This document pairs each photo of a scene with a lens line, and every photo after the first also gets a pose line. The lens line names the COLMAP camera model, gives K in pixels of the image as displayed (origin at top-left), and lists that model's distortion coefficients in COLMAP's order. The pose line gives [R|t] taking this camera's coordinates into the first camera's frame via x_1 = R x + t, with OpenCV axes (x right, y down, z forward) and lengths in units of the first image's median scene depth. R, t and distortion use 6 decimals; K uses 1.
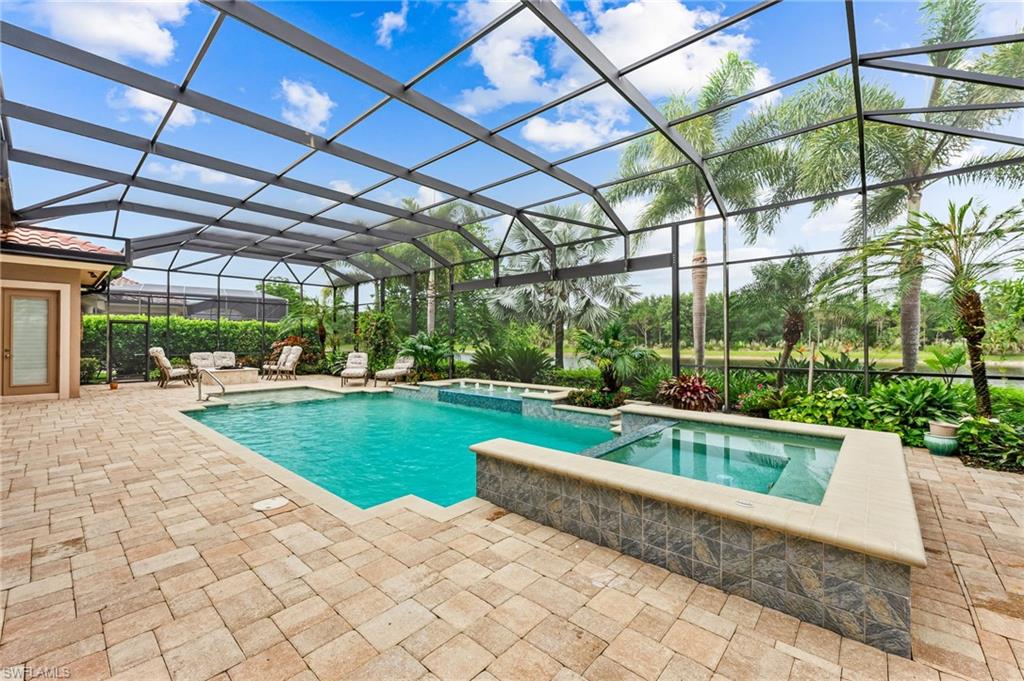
lens RADIAL K [[407.7, 0, 513.9], [0, 407.7, 335.6], [0, 0, 1]] dist [0.004021, -0.000628]
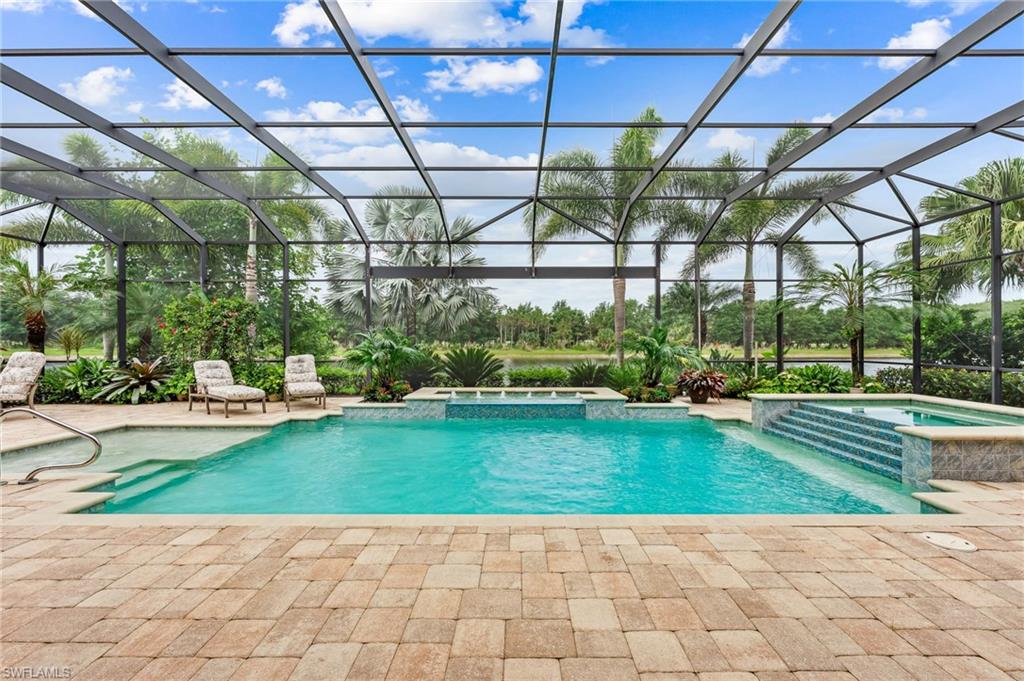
lens RADIAL K [[407.7, 0, 518.4], [0, 407.7, 345.0], [0, 0, 1]] dist [0.004021, -0.000628]
pose [[0.744653, -0.004490, 0.667437, -0.769039], [-0.009850, 0.999795, 0.017715, 0.007784], [-0.667380, -0.019766, 0.744455, 0.423107]]
